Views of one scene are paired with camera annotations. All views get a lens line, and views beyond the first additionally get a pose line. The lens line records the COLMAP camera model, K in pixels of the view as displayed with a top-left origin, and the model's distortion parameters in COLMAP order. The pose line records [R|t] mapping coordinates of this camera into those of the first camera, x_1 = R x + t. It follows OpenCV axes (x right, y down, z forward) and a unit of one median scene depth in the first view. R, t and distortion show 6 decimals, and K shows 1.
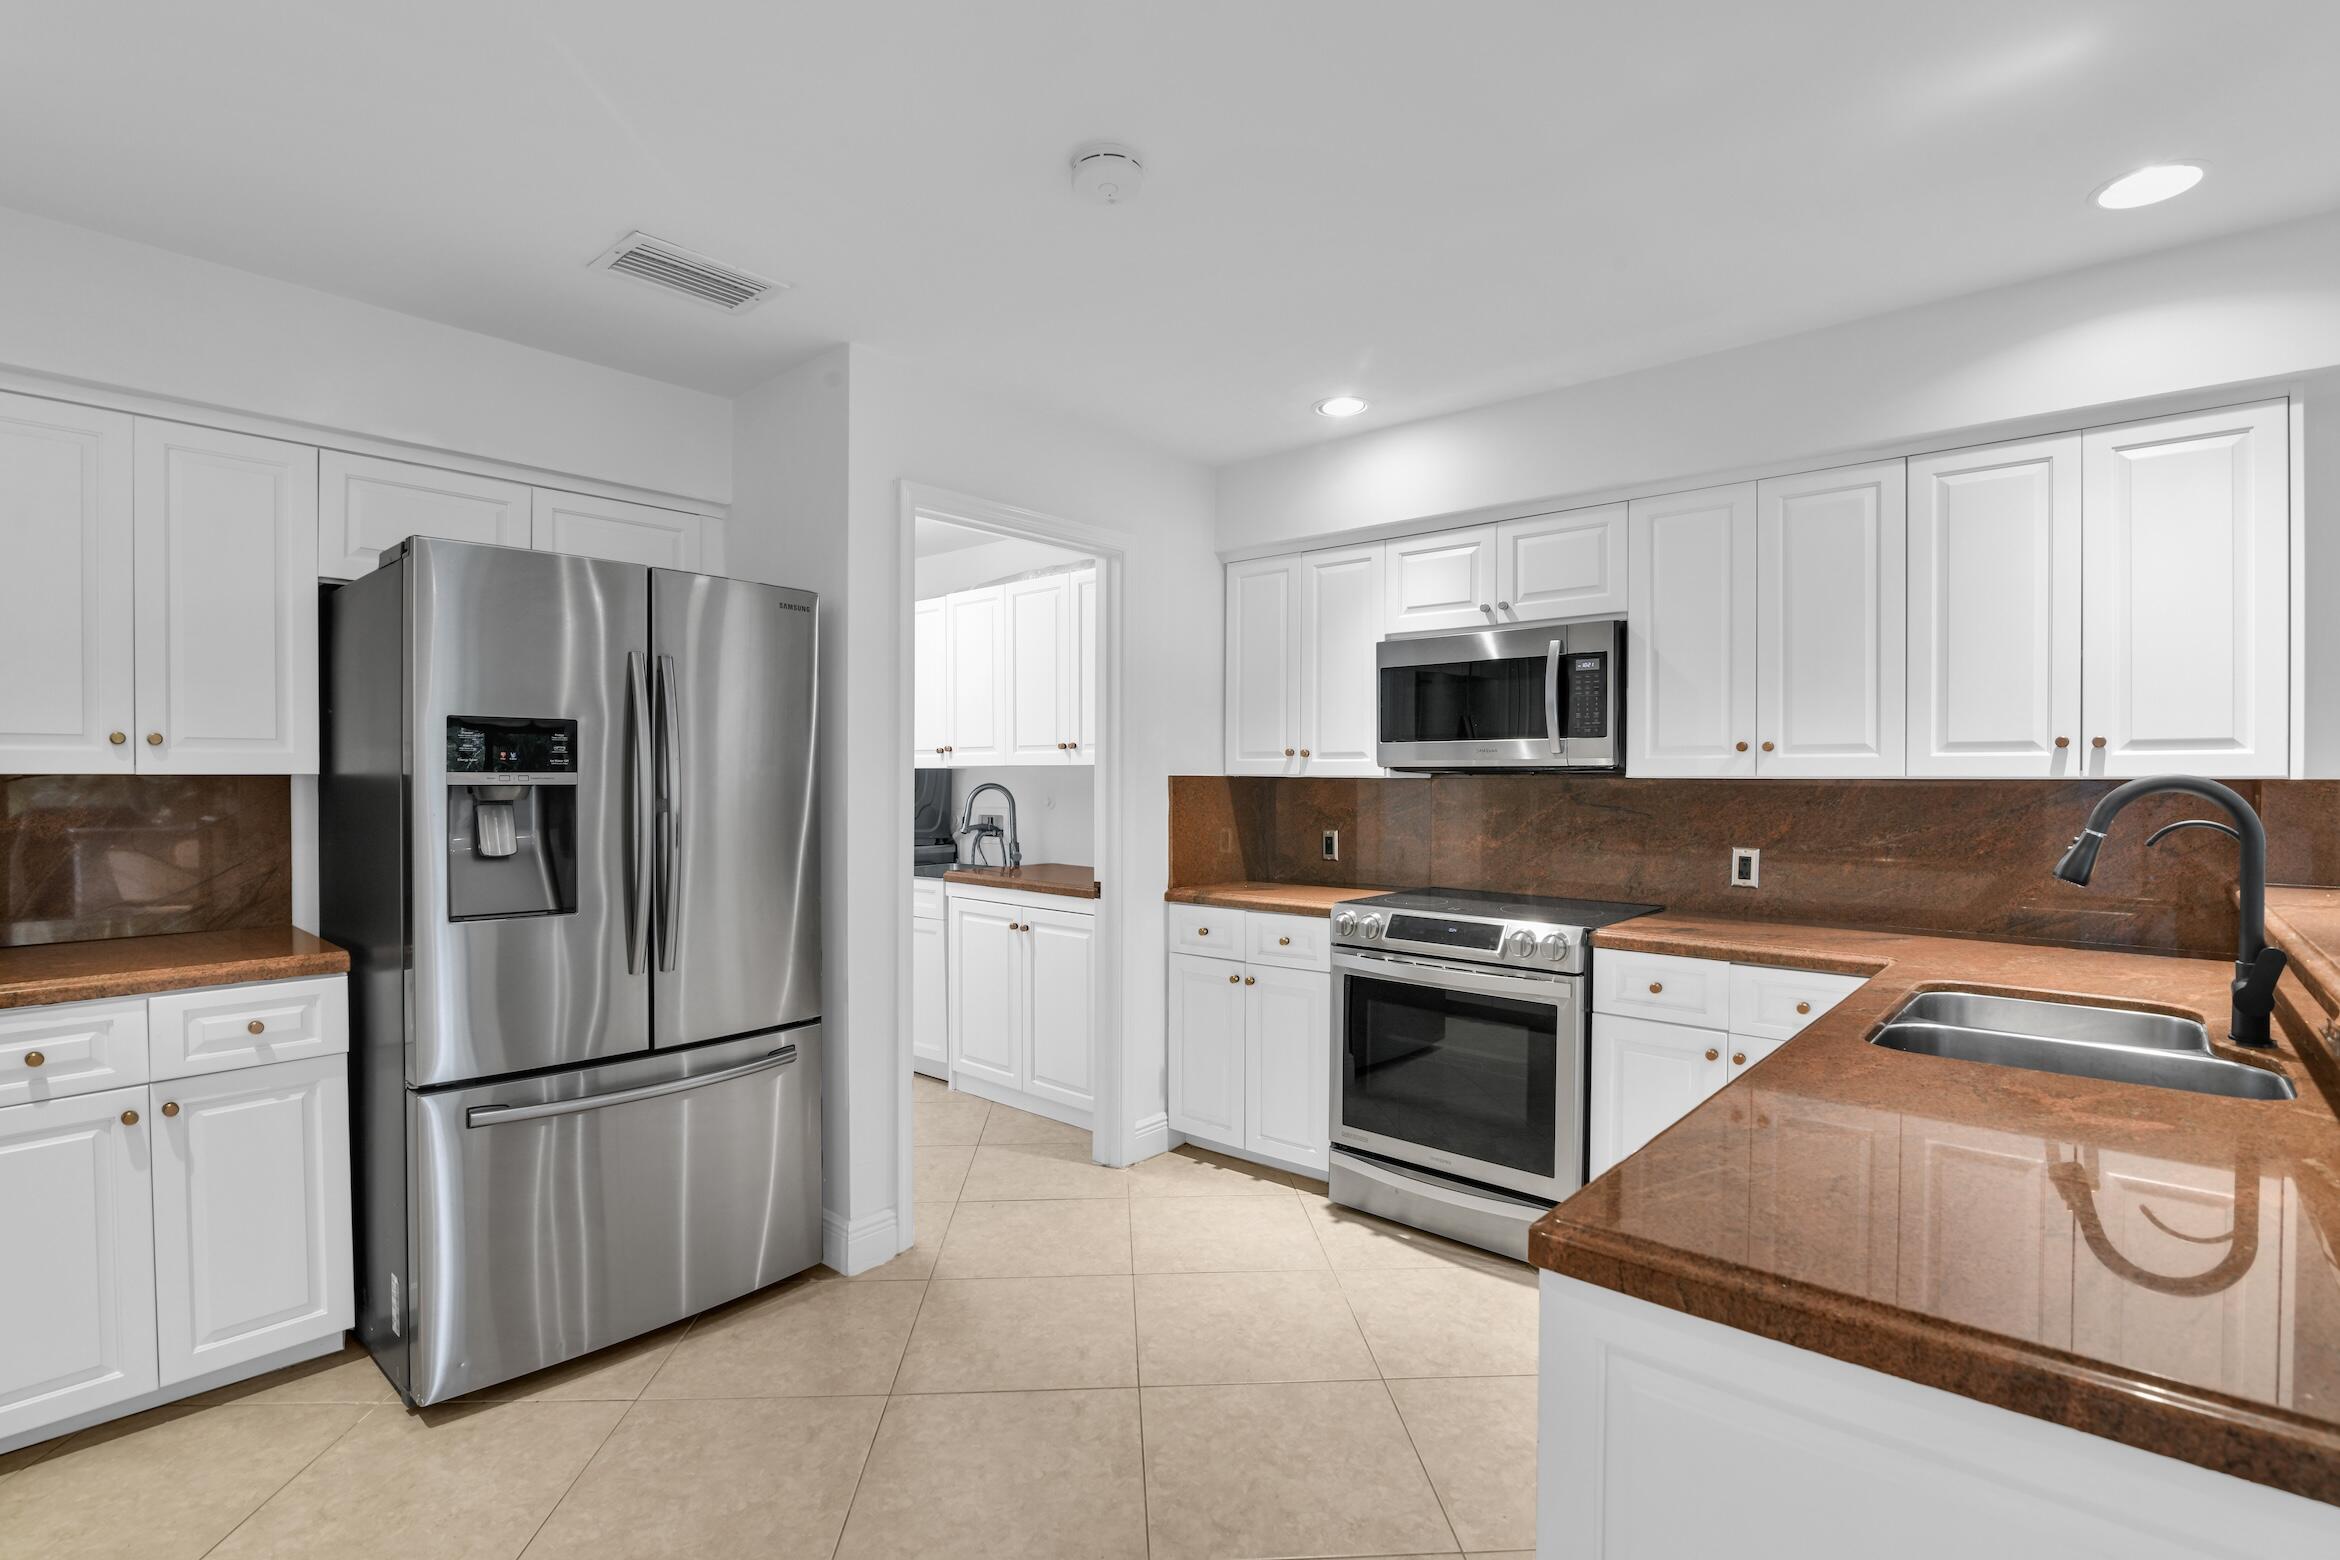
lens RADIAL K [[1114.8, 0, 1157.8], [0, 1114.8, 787.5], [0, 0, 1]] dist [-0.024060, 0.002804]
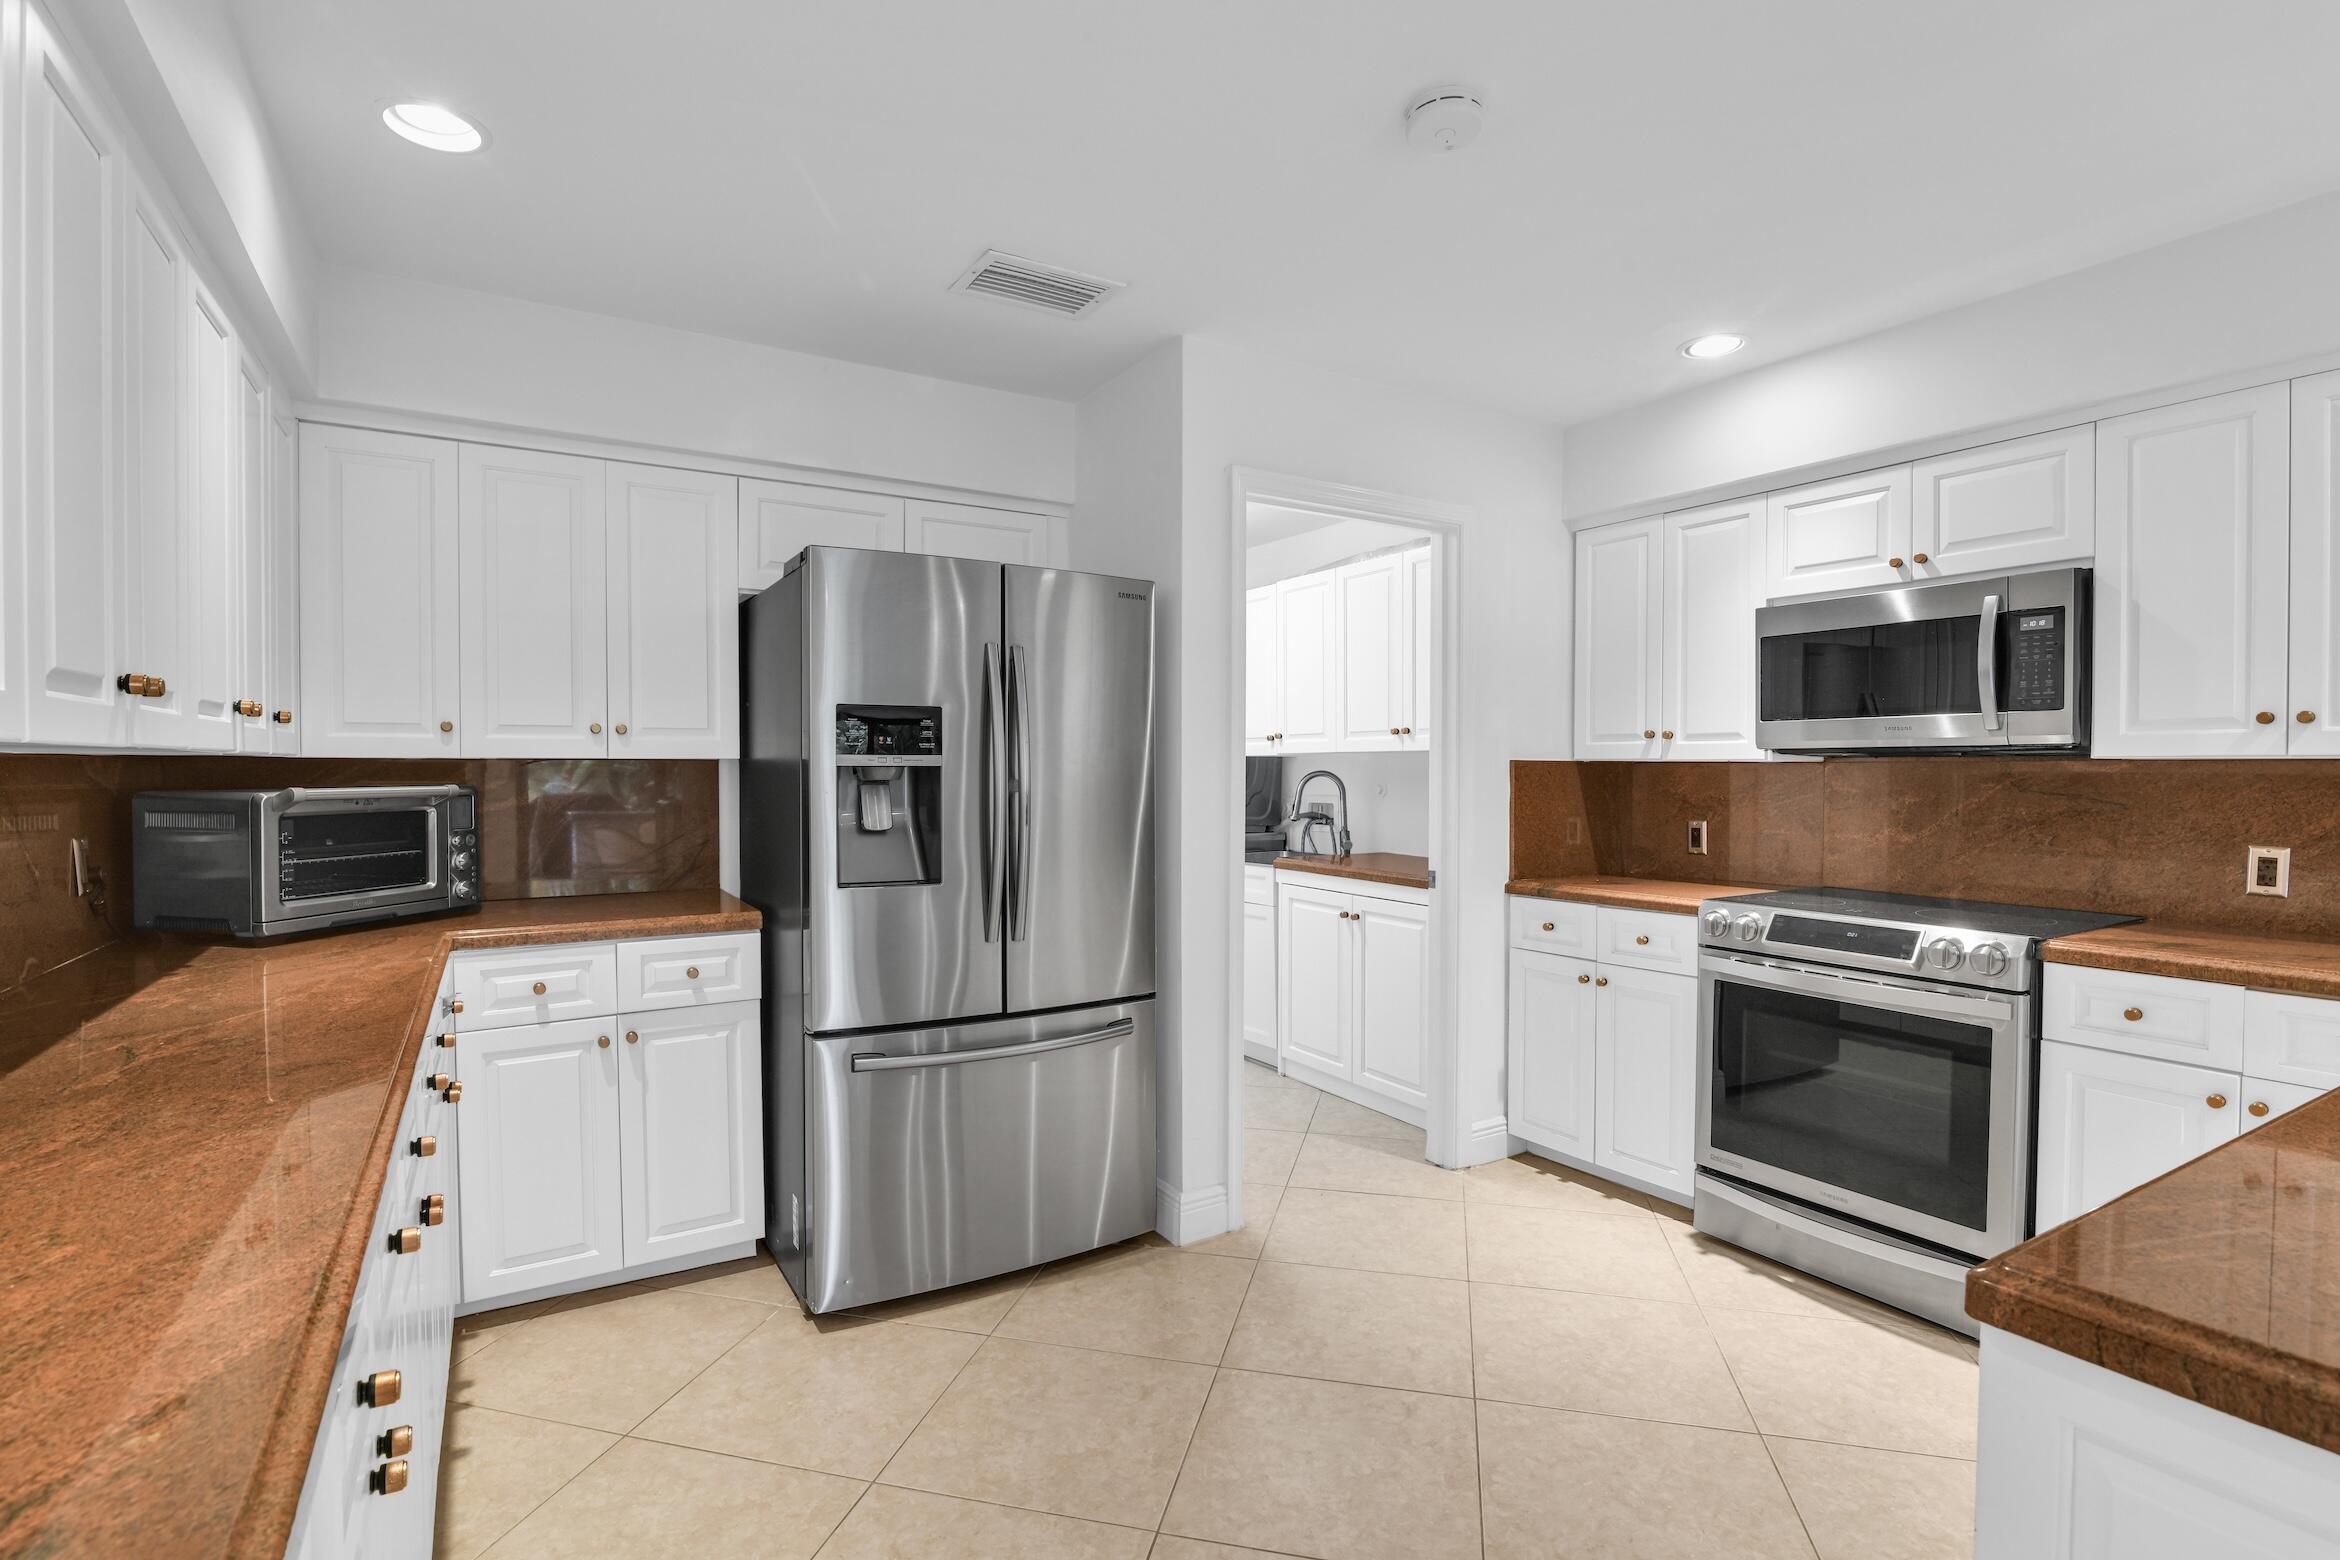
lens RADIAL K [[1119.4, 0, 1139.7], [0, 1119.4, 787.5], [0, 0, 1]] dist [-0.021446, 0.001074]
pose [[0.952643, 0.003240, -0.304073, -0.002407], [-0.000934, 0.999970, 0.007731, 0.008545], [0.304088, -0.007081, 0.952618, 0.007164]]
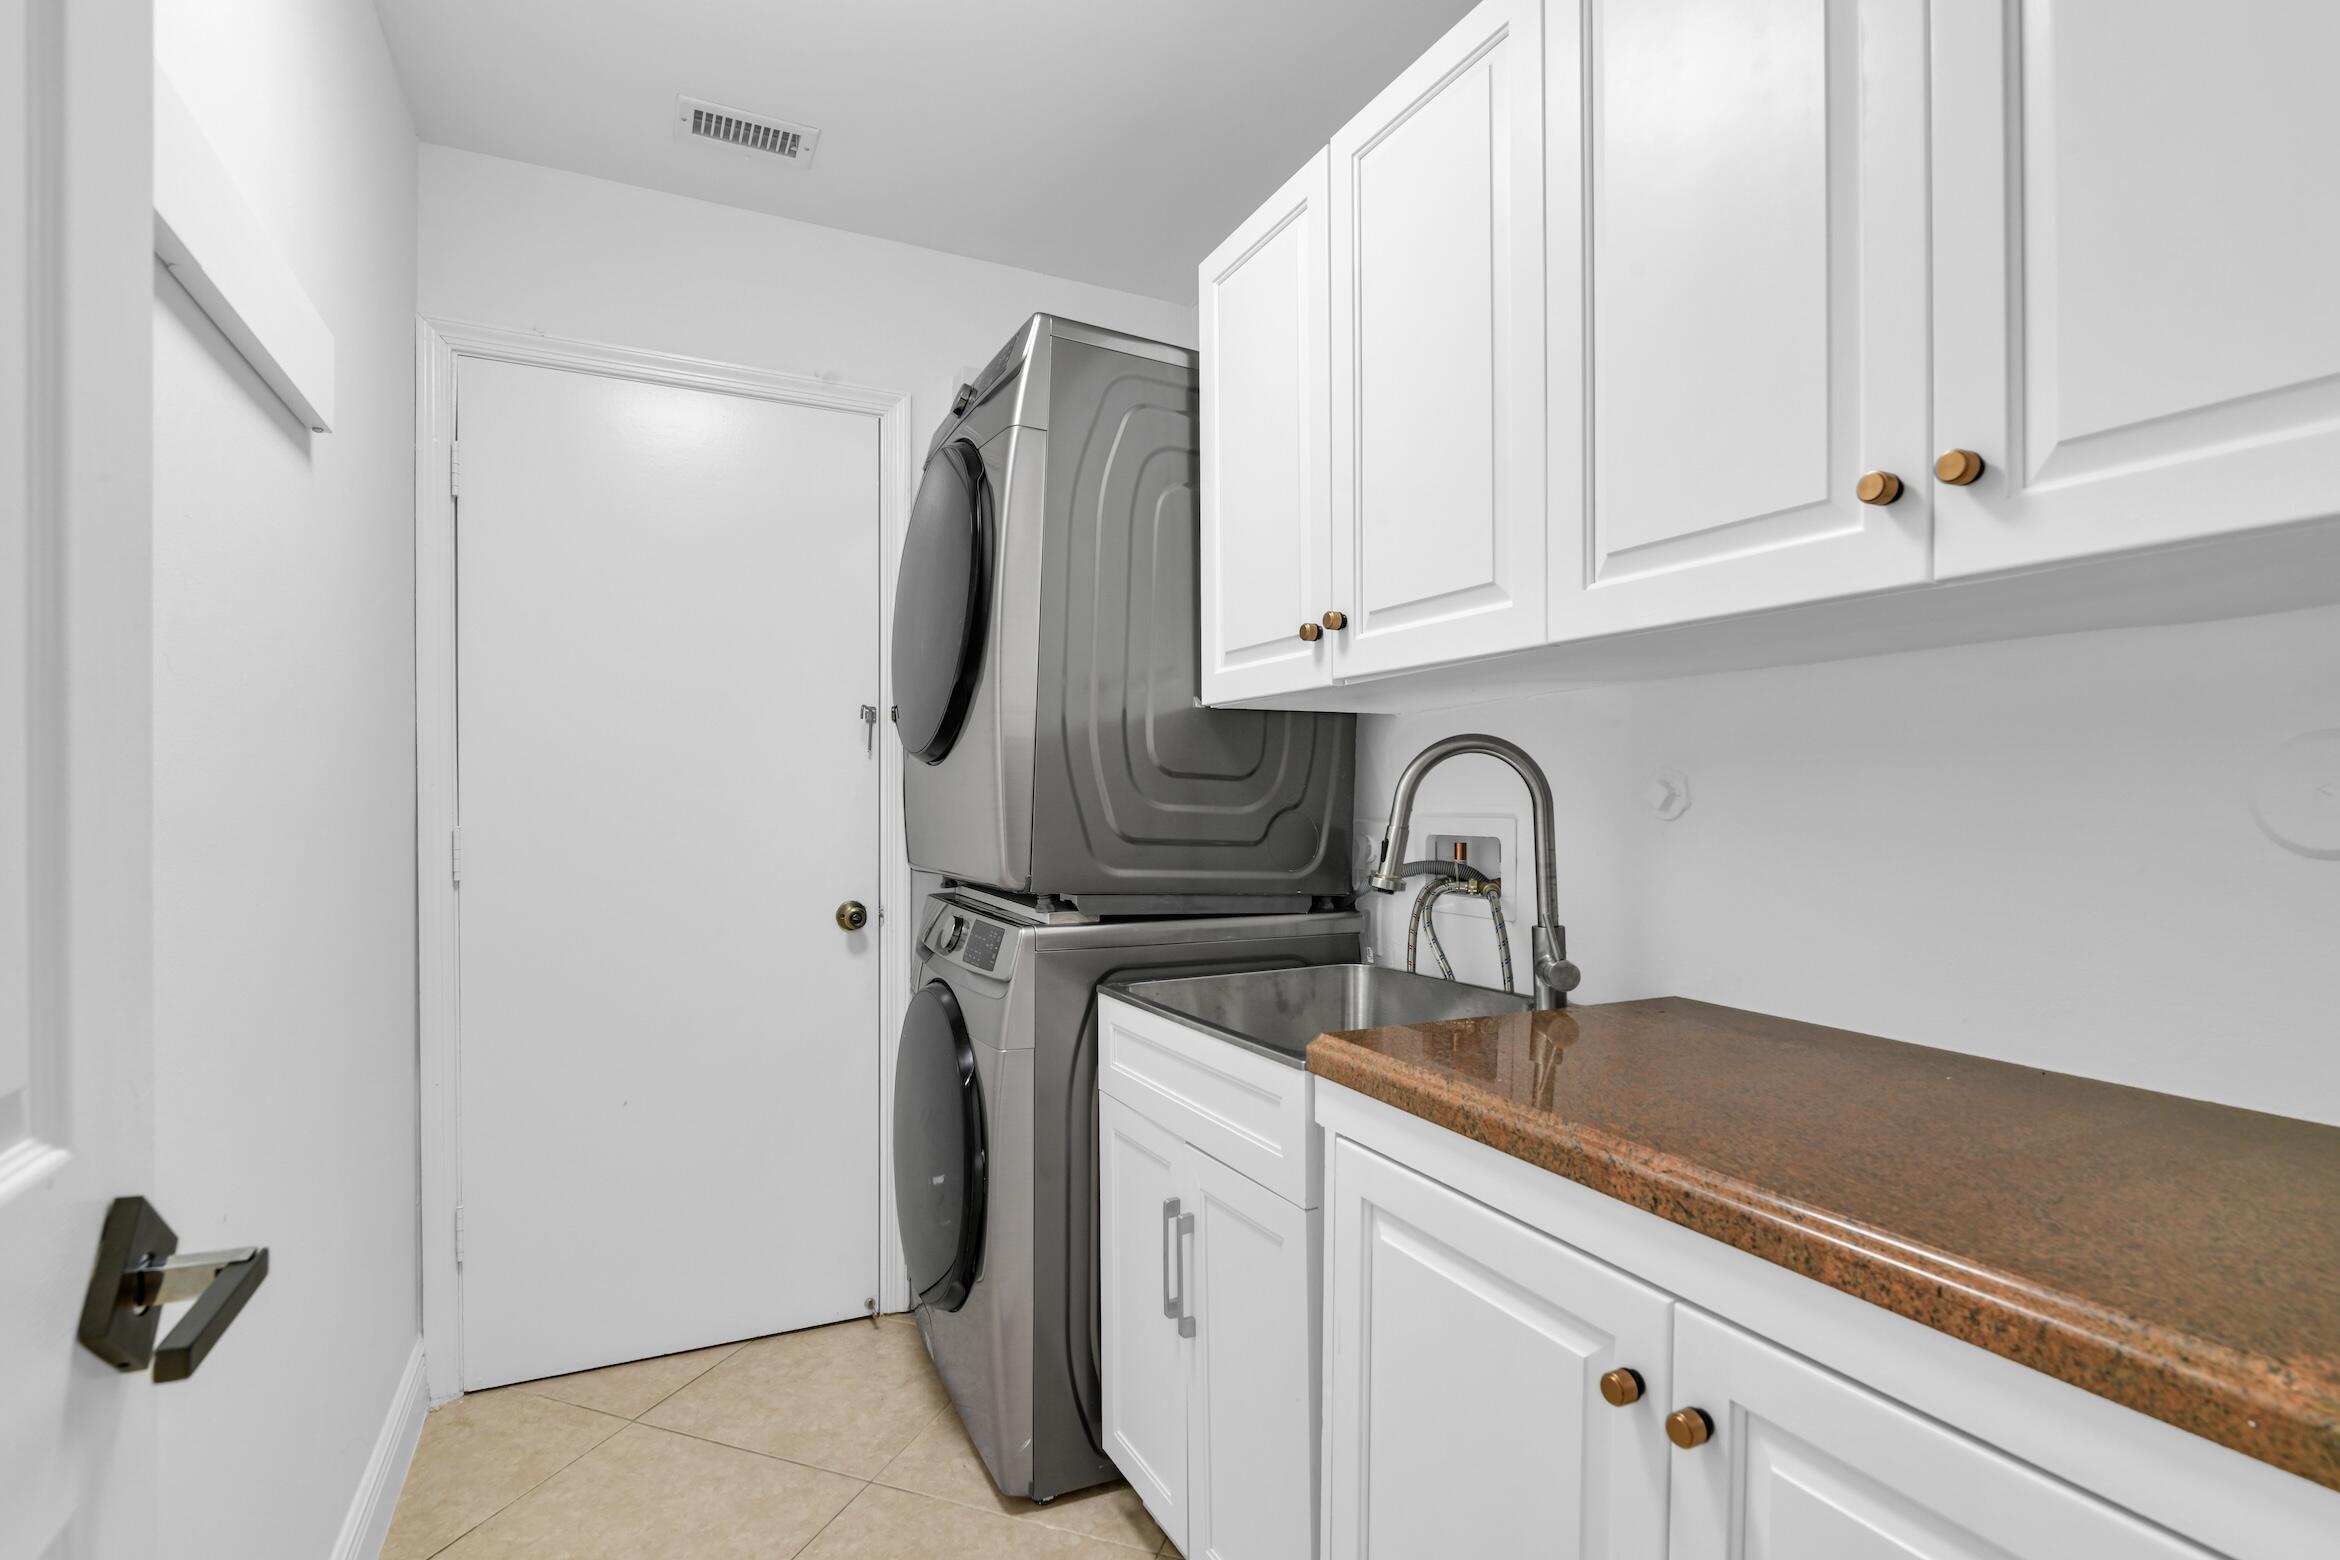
lens RADIAL K [[1119.4, 0, 1139.7], [0, 1119.4, 787.5], [0, 0, 1]] dist [-0.021446, 0.001074]
pose [[0.920996, -0.000224, -0.389573, -0.256247], [-0.005721, 0.999884, -0.014101, 0.036390], [0.389531, 0.015215, 0.920888, 1.521543]]
